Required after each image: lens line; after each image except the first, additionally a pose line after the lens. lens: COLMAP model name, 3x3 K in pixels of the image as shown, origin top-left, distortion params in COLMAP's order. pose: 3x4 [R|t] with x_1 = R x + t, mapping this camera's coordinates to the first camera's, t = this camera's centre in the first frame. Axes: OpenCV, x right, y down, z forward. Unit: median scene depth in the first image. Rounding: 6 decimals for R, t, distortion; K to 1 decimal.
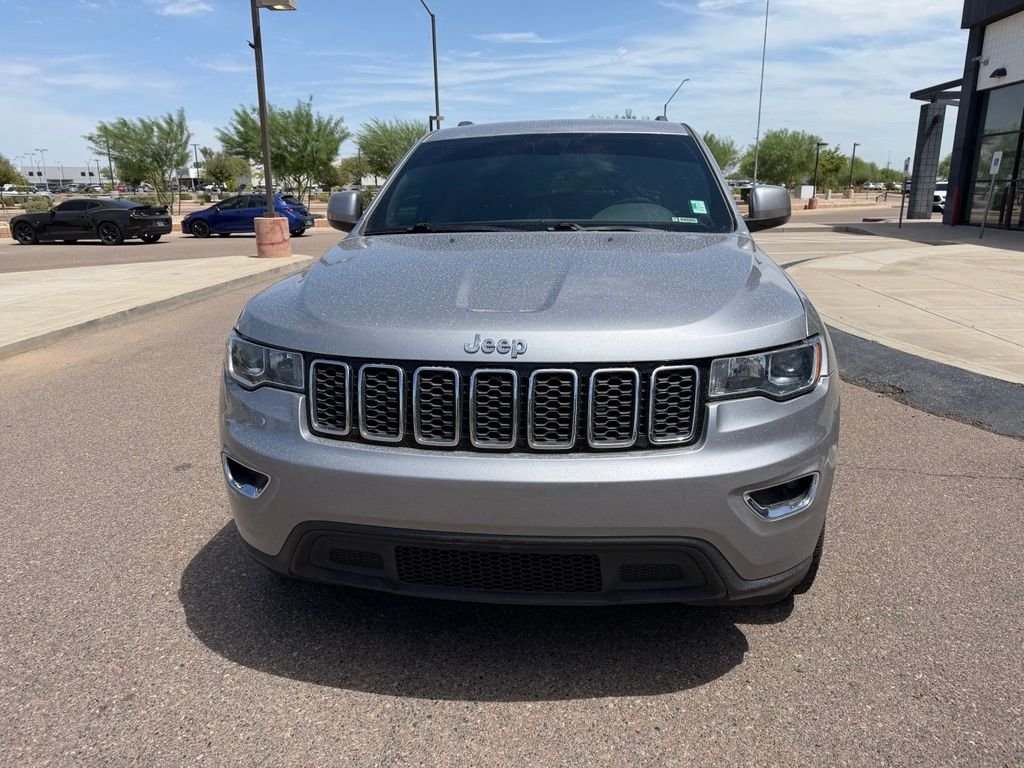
lens RADIAL K [[722.3, 0, 505.8], [0, 722.3, 375.7], [0, 0, 1]] dist [0.034848, -0.048294]
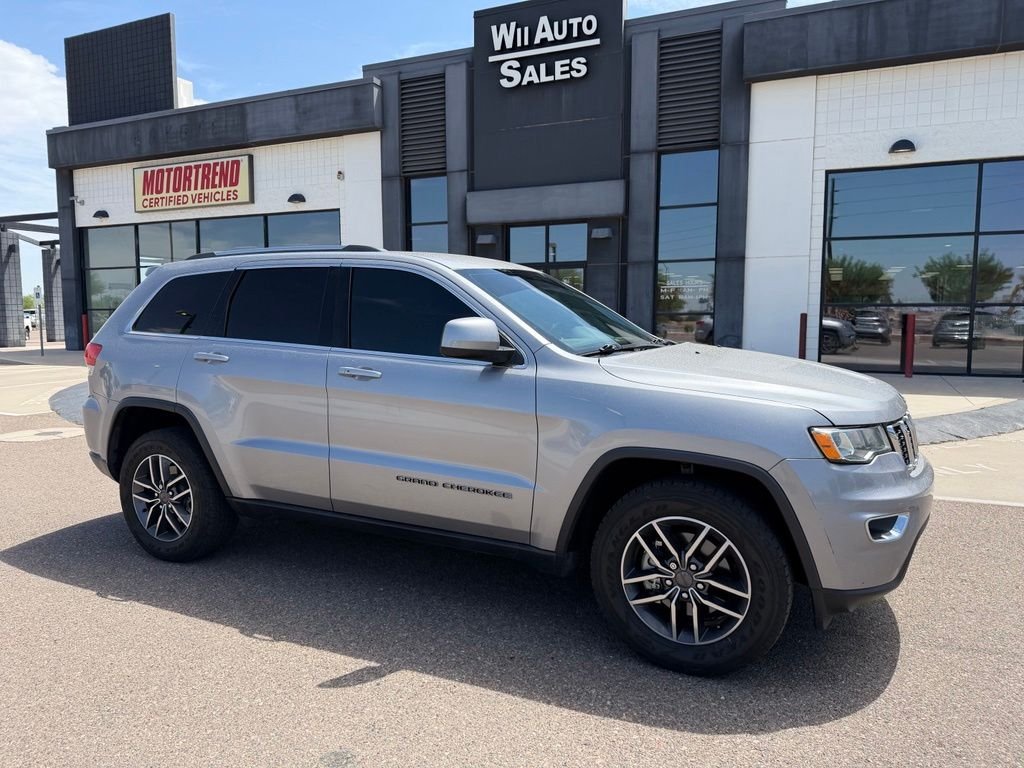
lens RADIAL K [[722.3, 0, 506.1], [0, 722.3, 388.8], [0, 0, 1]] dist [0.034848, -0.048294]
pose [[0.325232, -0.099341, 0.940402, -0.166922], [0.238106, 0.971028, 0.020229, -0.030336], [-0.915166, 0.217336, 0.339464, 0.101214]]
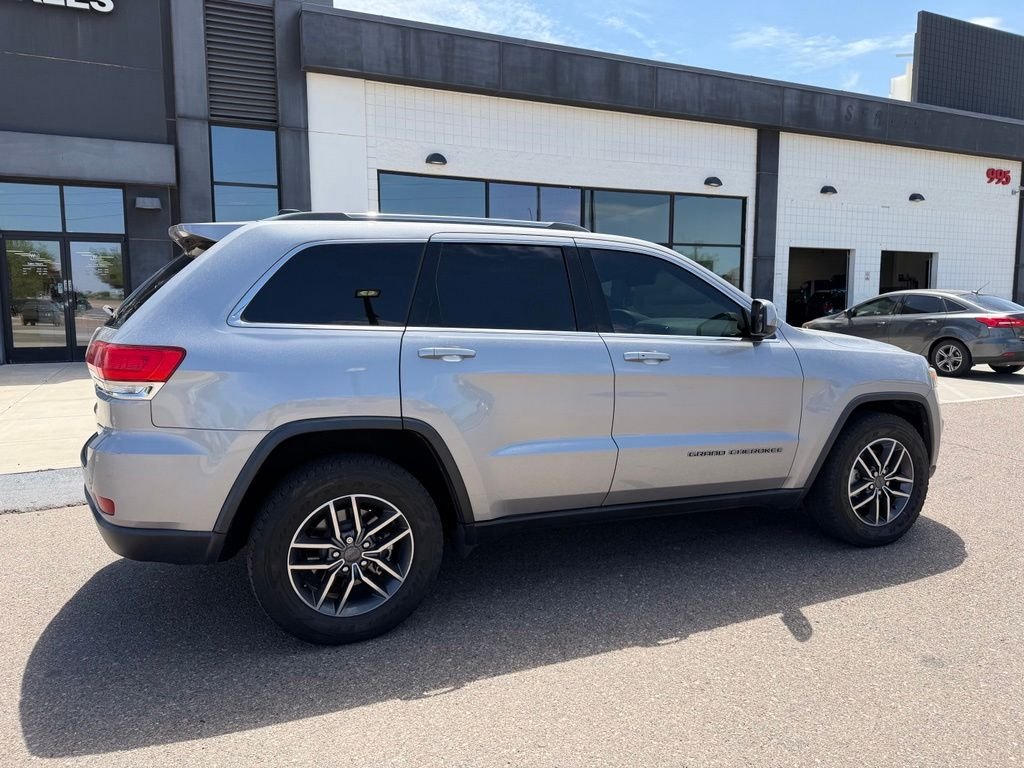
lens RADIAL K [[722.3, 0, 520.4], [0, 722.3, 382.1], [0, 0, 1]] dist [0.034848, -0.048294]
pose [[-0.511320, -0.099232, 0.853642, -0.148010], [0.213848, 0.947376, 0.238219, -0.076737], [-0.832359, 0.304356, -0.463191, 0.282842]]
